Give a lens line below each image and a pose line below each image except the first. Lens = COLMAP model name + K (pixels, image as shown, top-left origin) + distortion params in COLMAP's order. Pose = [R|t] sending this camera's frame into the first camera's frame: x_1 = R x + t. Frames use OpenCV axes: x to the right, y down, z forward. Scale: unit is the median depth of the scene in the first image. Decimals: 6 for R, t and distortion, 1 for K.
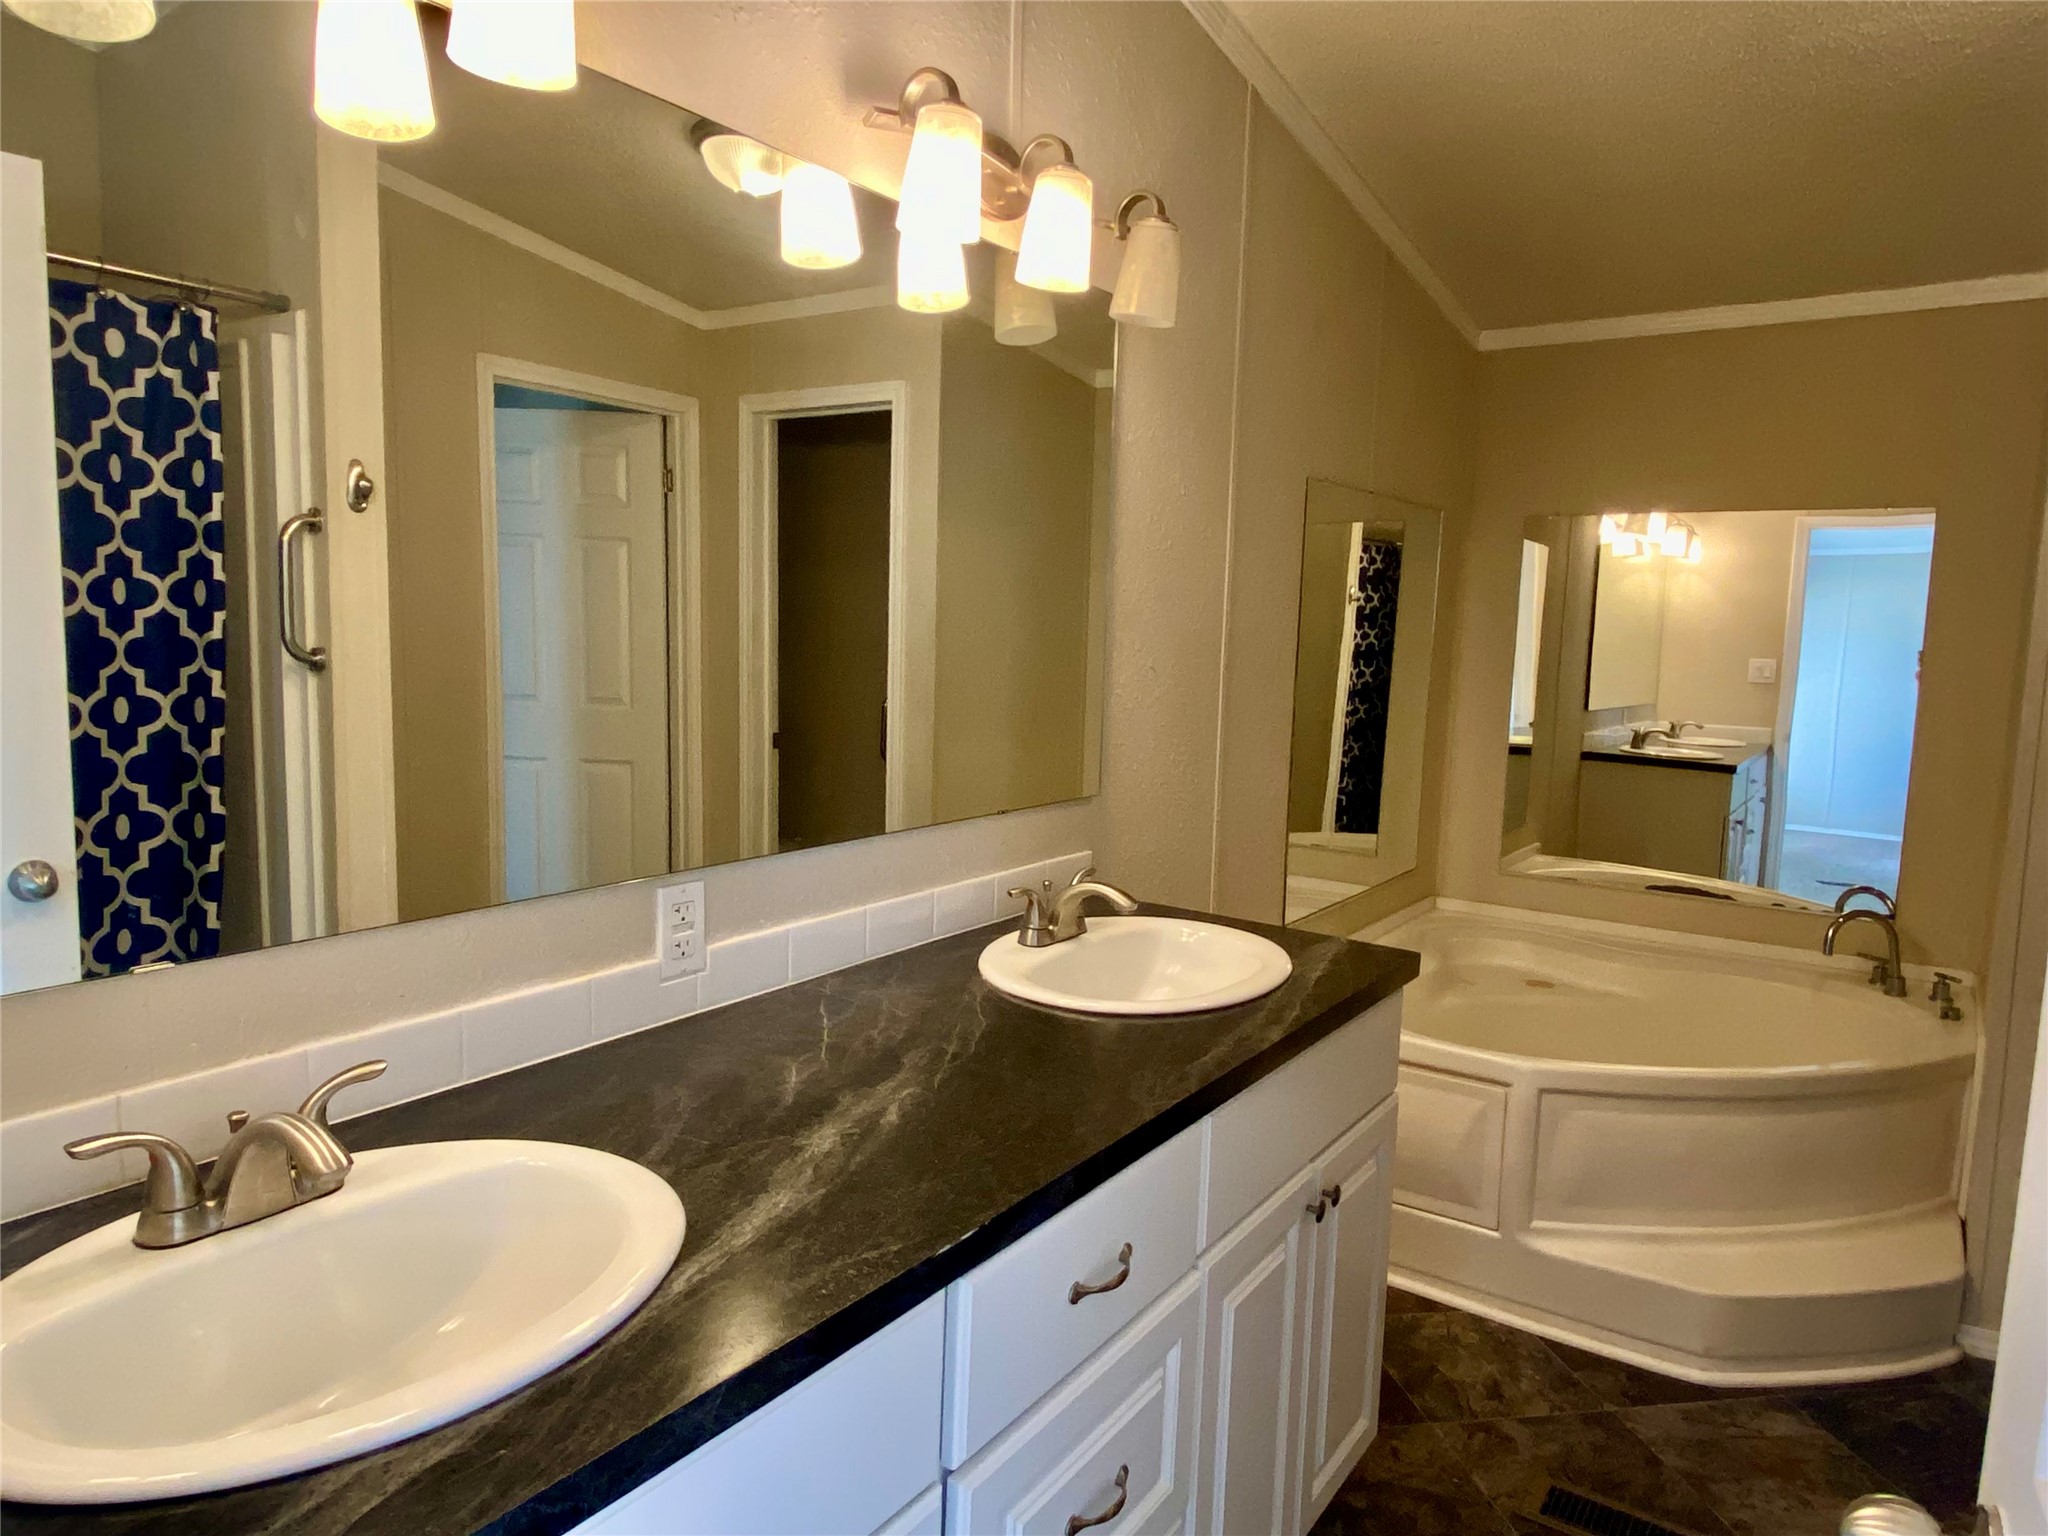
lens RADIAL K [[1300.5, 0, 1027.7], [0, 1300.5, 760.8], [0, 0, 1]] dist [-0.051121, -0.001210]
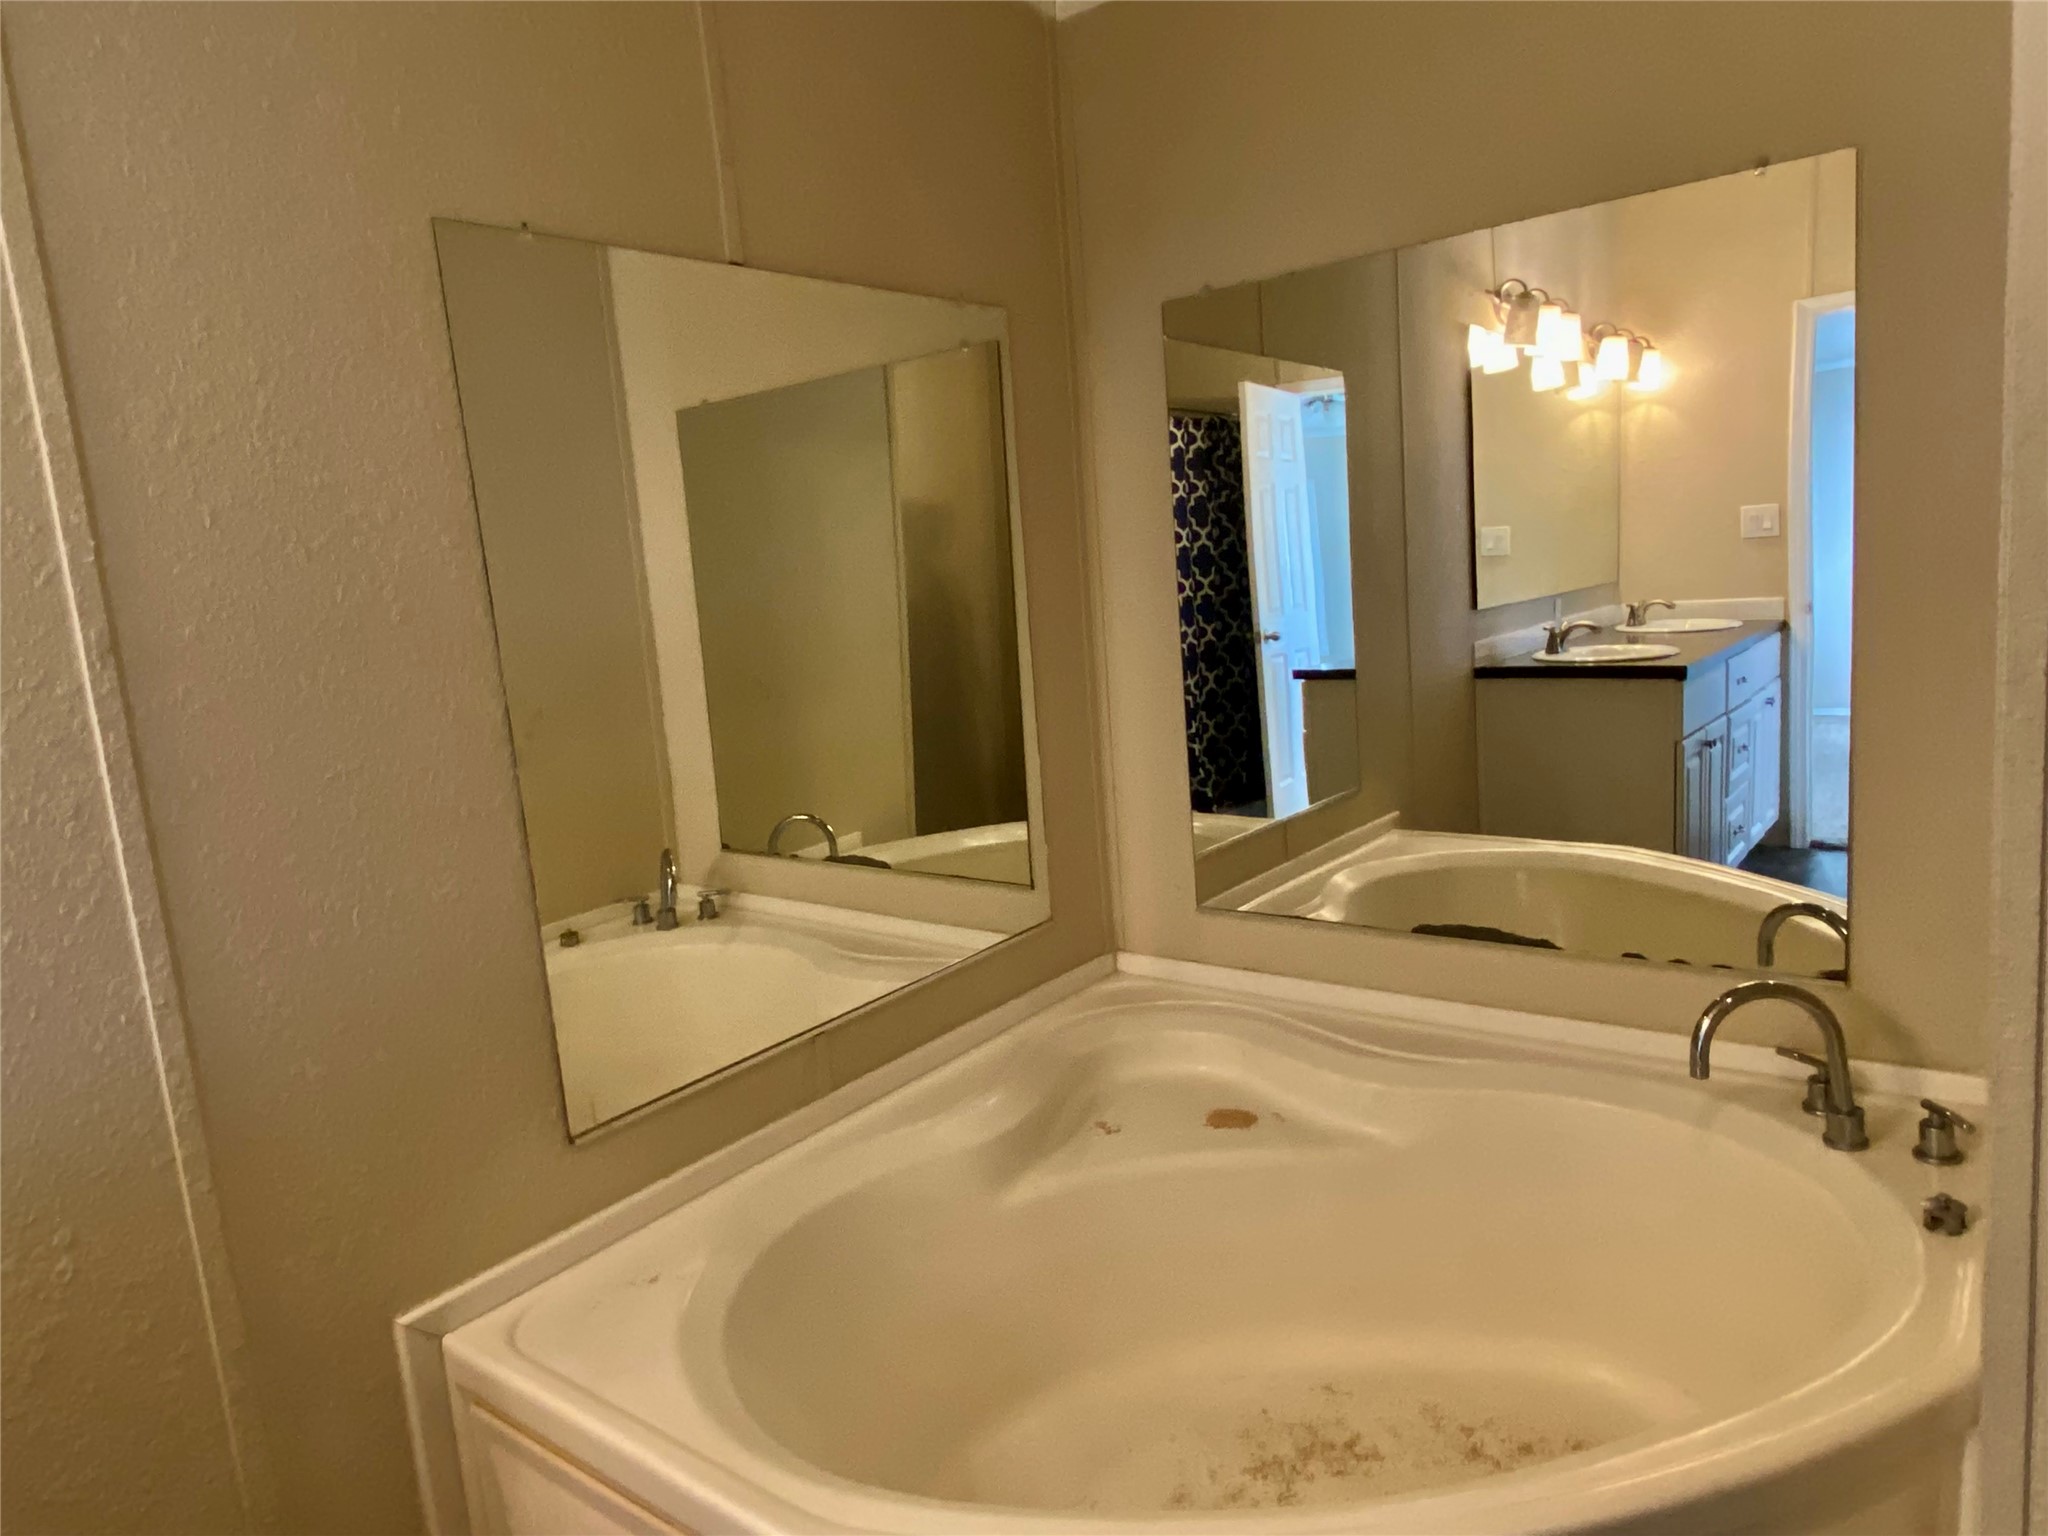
lens RADIAL K [[1300.5, 0, 1019.2], [0, 1300.5, 774.0], [0, 0, 1]] dist [-0.051121, -0.001210]
pose [[0.990365, -0.109987, -0.084142, 0.239572], [0.113707, 0.992678, 0.040754, -0.006637], [0.079043, -0.049929, 0.995620, 0.279322]]
